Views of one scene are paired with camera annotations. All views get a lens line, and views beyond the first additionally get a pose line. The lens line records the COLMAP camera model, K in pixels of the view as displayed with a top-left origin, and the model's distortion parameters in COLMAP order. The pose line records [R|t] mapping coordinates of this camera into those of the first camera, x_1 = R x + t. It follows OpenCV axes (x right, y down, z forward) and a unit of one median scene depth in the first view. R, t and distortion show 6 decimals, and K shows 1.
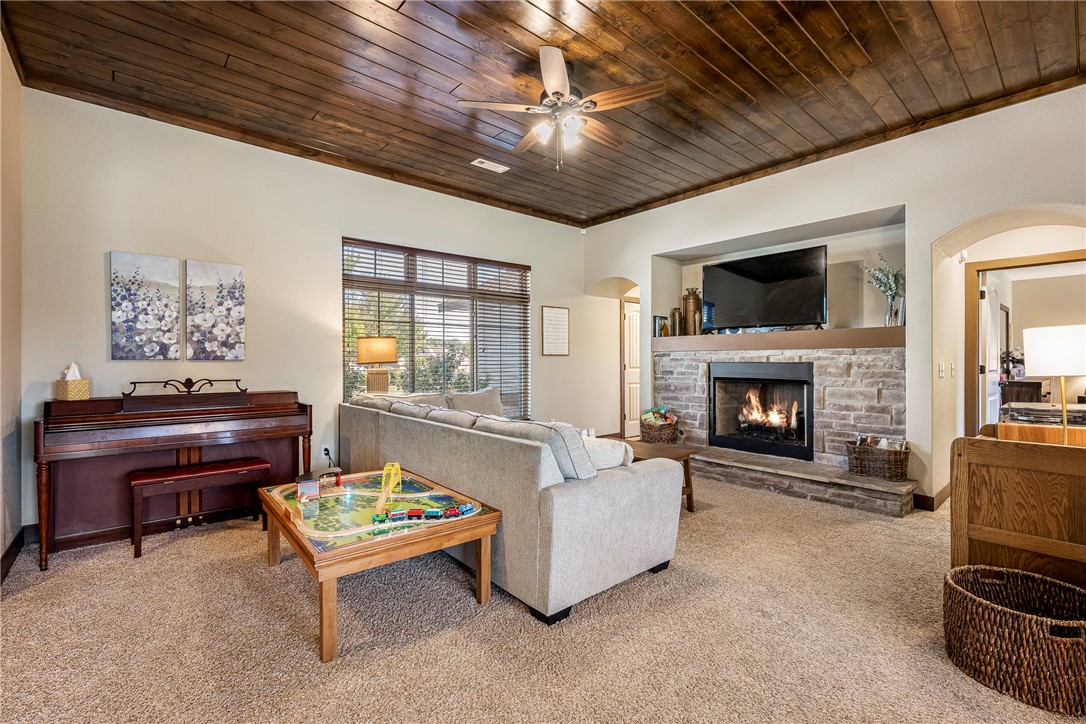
lens RADIAL K [[476.0, 0, 534.5], [0, 476.0, 362.4], [0, 0, 1]] dist [0.004131, 0.000101]
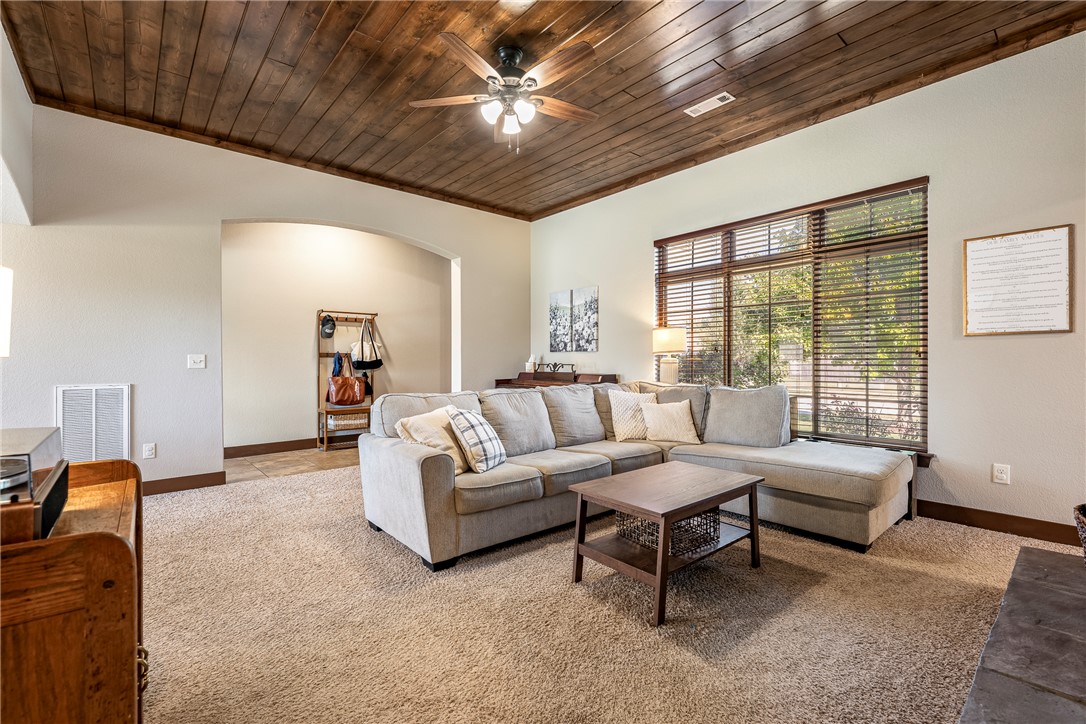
lens RADIAL K [[475.5, 0, 547.0], [0, 475.5, 361.5], [0, 0, 1]] dist [-0.012566, 0.000002]
pose [[0.004406, 0.009157, -0.999948, 0.848275], [0.004342, 0.999948, 0.009176, 0.012173], [0.999981, -0.004382, 0.004366, 0.869967]]
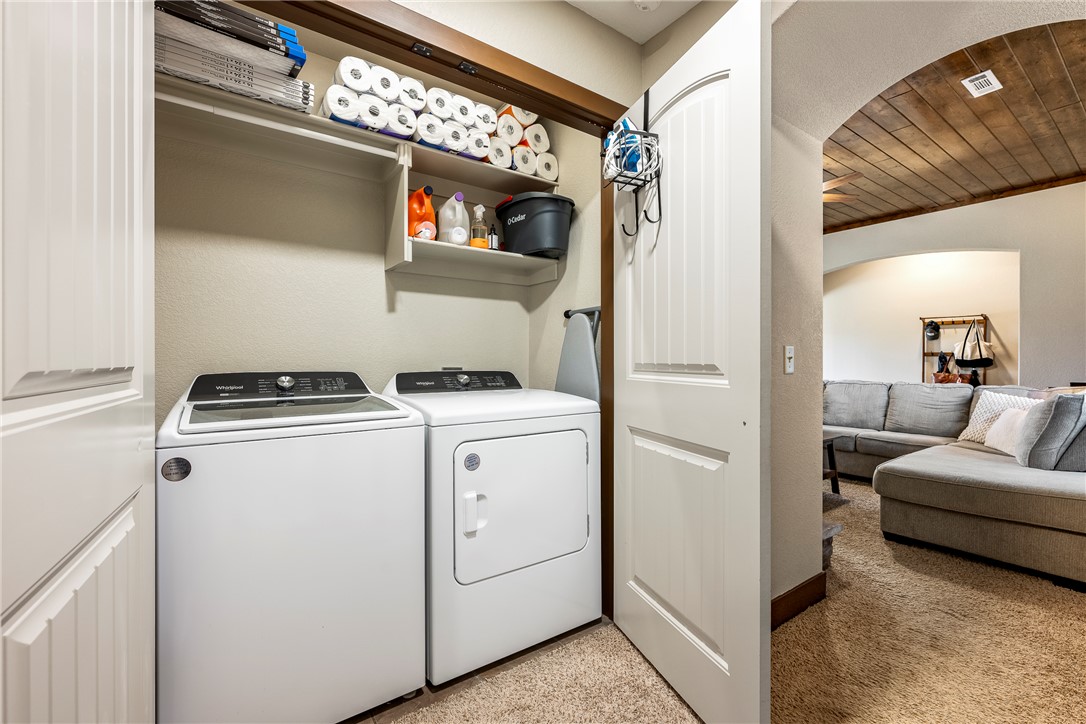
lens RADIAL K [[465.0, 0, 541.2], [0, 465.0, 360.2], [0, 0, 1]] dist [0.013630, 0.000094]
pose [[-0.996000, 0.006249, 0.089130, 0.631890], [0.006508, 0.999975, 0.002617, 0.009673], [-0.089112, 0.003186, -0.996017, 2.160755]]
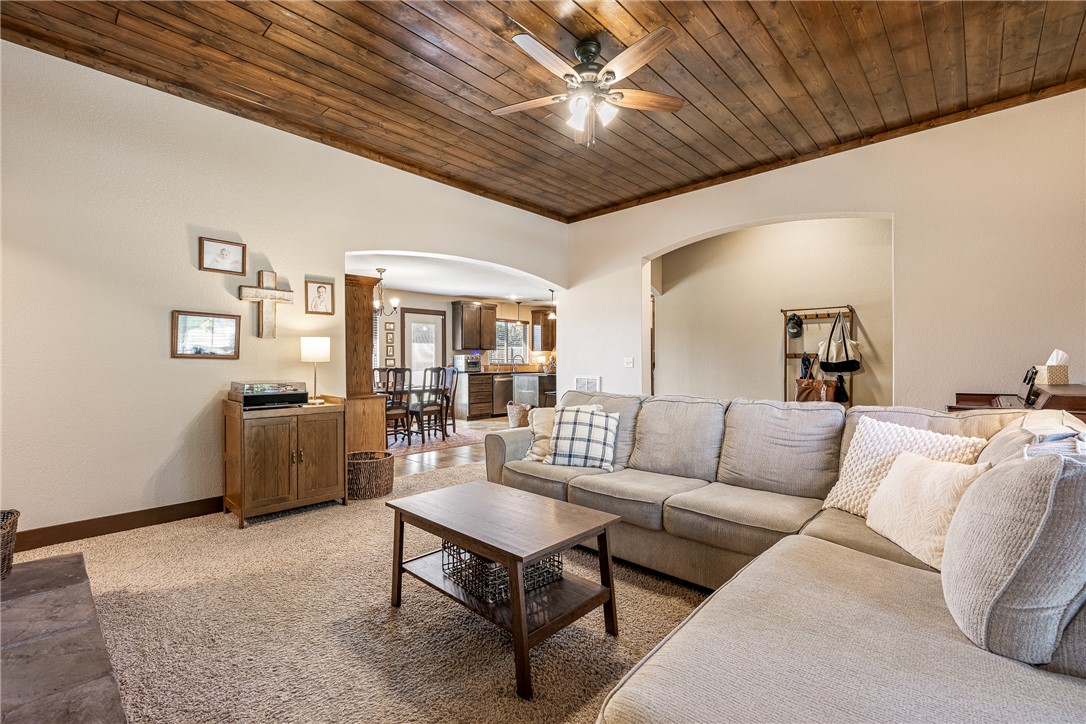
lens RADIAL K [[476.0, 0, 534.5], [0, 476.0, 362.4], [0, 0, 1]] dist [0.004131, 0.000101]
pose [[-0.995615, 0.009284, -0.093078, 0.210988], [0.009252, 0.999957, 0.000771, 0.013624], [0.093082, -0.000093, -0.995658, 1.589883]]
